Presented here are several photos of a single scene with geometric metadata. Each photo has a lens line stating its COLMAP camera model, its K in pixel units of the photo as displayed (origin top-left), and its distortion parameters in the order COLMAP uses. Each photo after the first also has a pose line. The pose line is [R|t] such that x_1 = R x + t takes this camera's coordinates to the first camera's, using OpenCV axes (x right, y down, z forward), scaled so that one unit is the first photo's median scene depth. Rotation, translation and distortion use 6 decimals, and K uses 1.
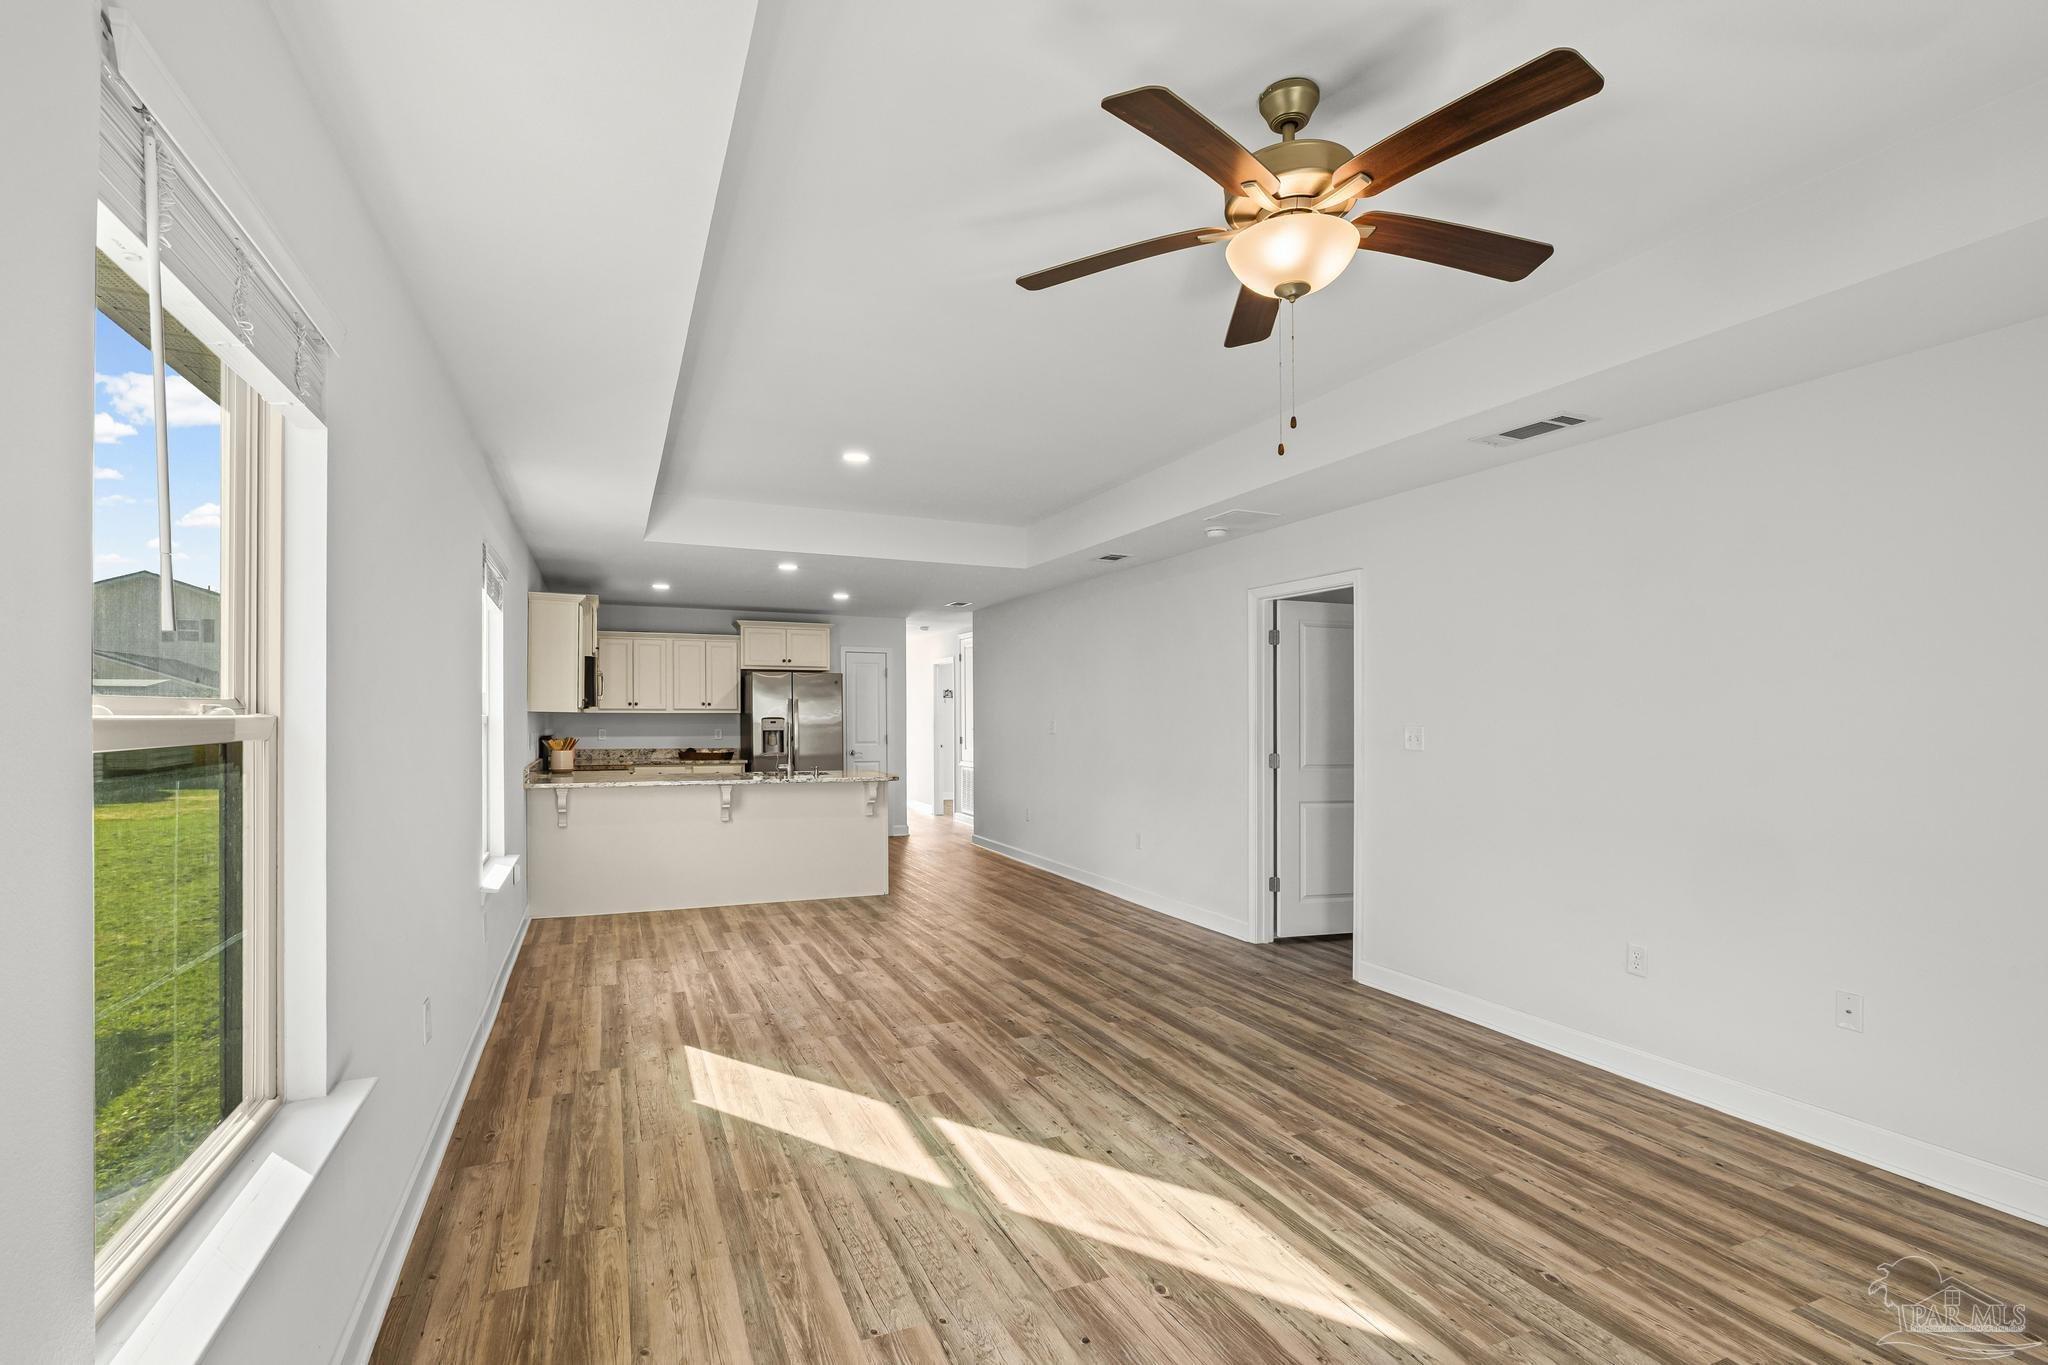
lens RADIAL K [[954.7, 0, 1023.0], [0, 954.7, 718.4], [0, 0, 1]] dist [-0.000041, -0.000017]
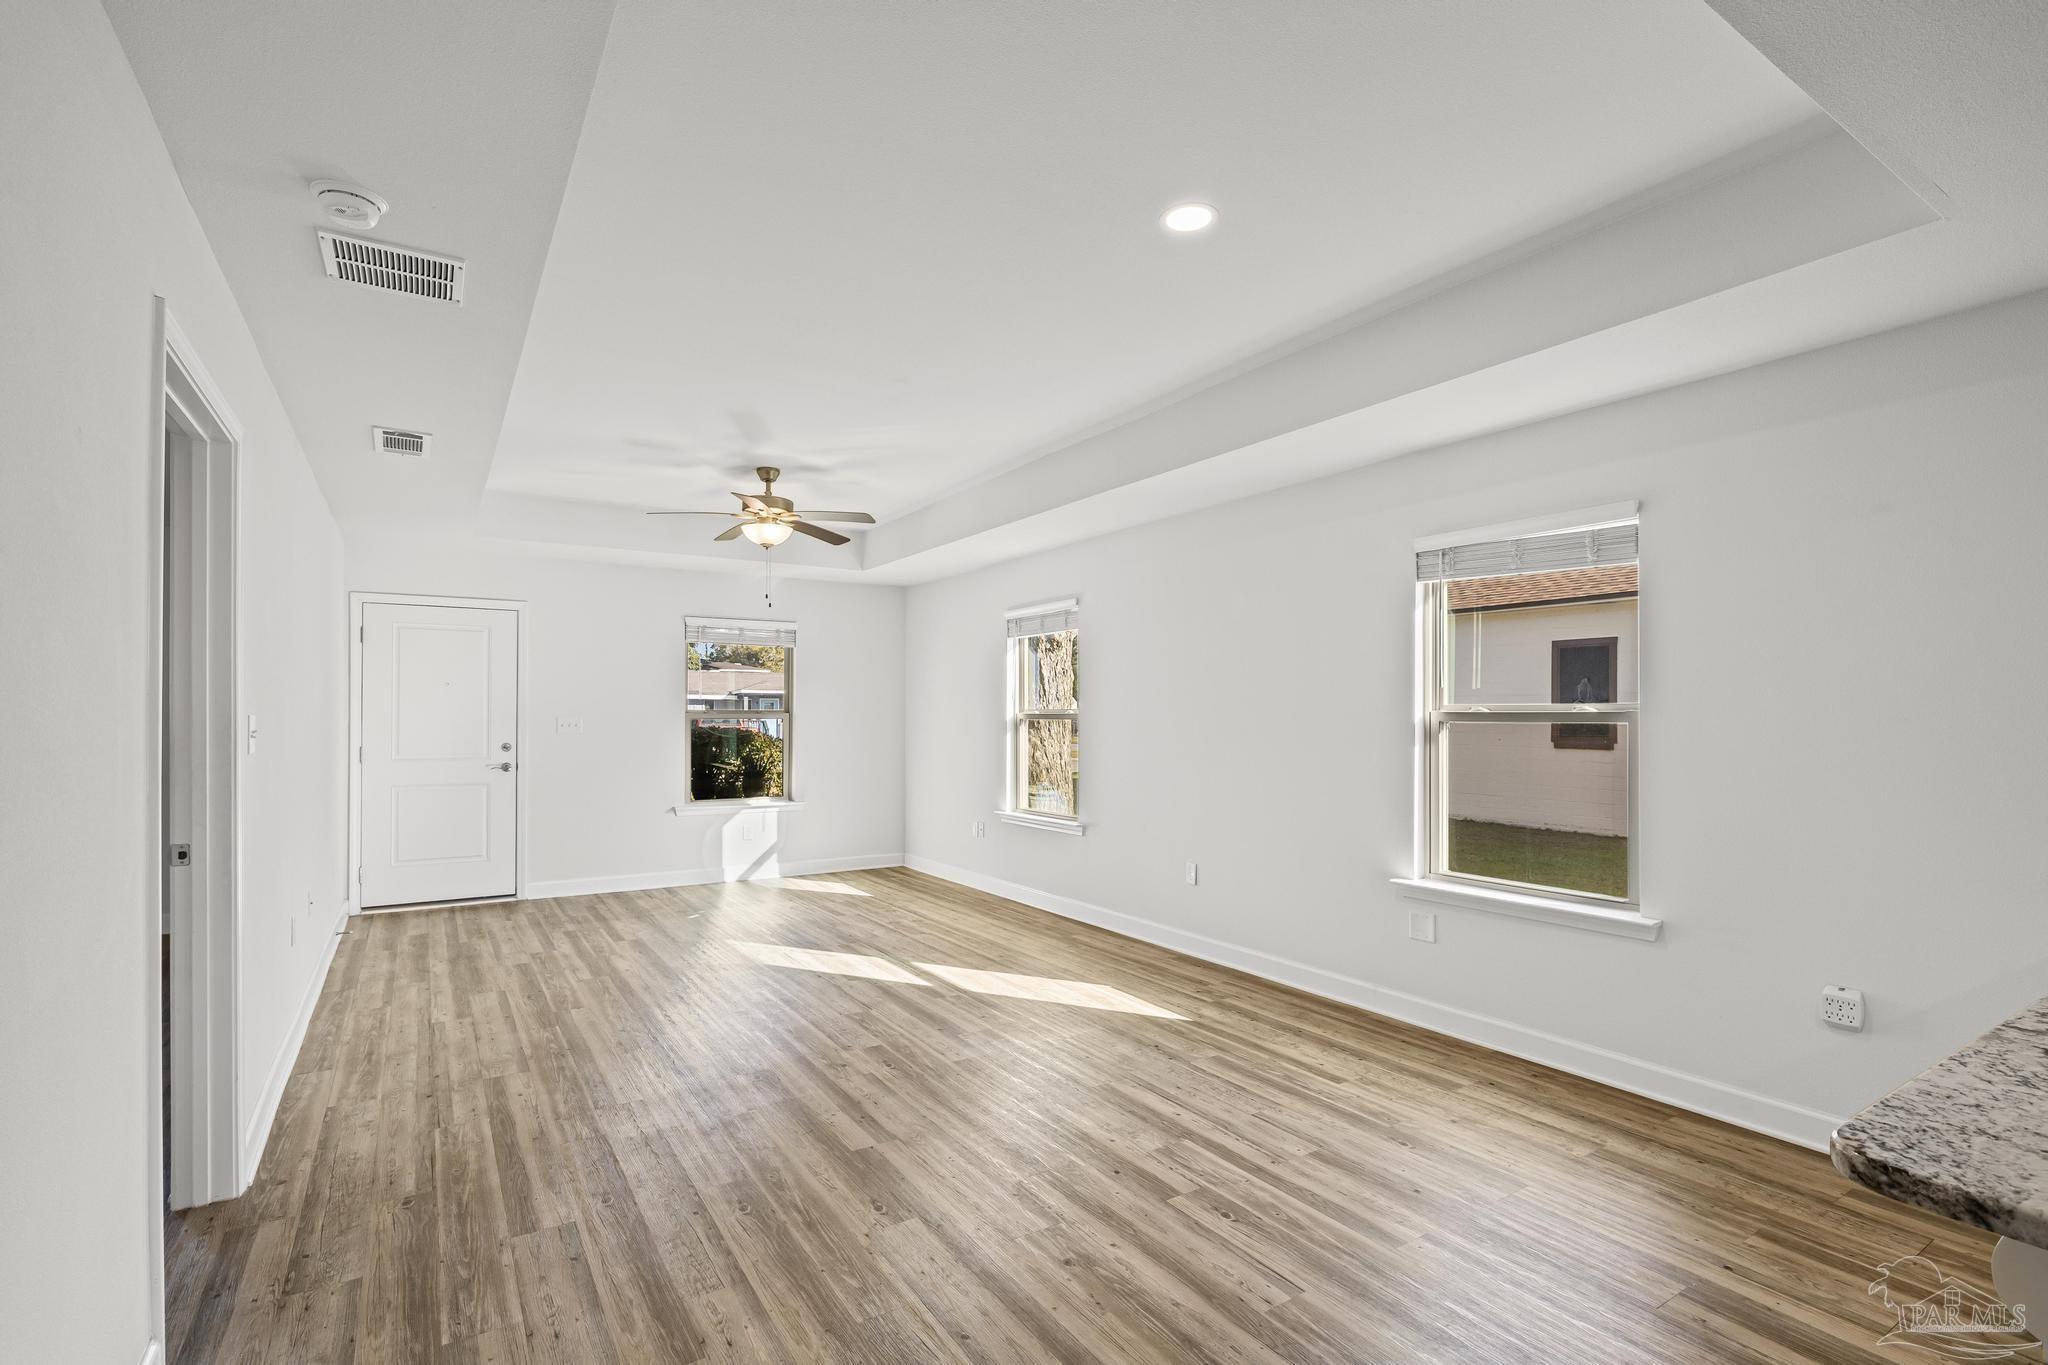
lens RADIAL K [[954.7, 0, 1023.0], [0, 954.7, 718.4], [0, 0, 1]] dist [-0.000041, -0.000017]
pose [[-0.987731, -0.006733, -0.156022, 0.002888], [-0.007224, 0.999971, 0.002578, 0.005347], [0.156000, 0.003674, -0.987750, 2.072867]]
